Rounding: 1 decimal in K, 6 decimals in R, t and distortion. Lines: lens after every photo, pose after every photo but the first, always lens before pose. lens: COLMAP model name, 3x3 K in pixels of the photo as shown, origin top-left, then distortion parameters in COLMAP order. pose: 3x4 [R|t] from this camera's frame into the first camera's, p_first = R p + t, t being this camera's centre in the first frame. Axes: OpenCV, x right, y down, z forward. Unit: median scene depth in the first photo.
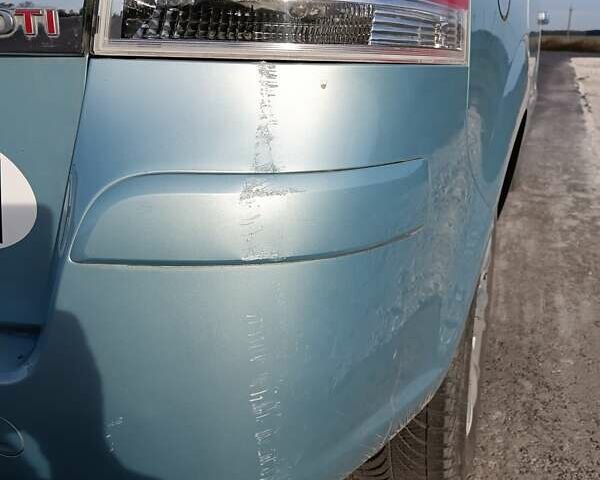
lens RADIAL K [[658.3, 0, 300.0], [0, 658.3, 240.0], [0, 0, 1]] dist [0.100403, -0.199923]
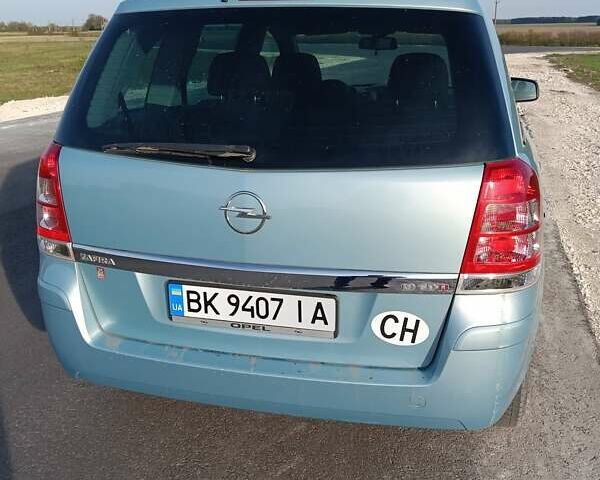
lens RADIAL K [[658.3, 0, 300.0], [0, 658.3, 240.0], [0, 0, 1]] dist [0.100403, -0.199923]
pose [[0.994834, -0.045610, 0.090696, -0.493145], [0.043690, 0.998779, 0.023050, -0.233472], [-0.091637, -0.018968, 0.995612, -0.832252]]
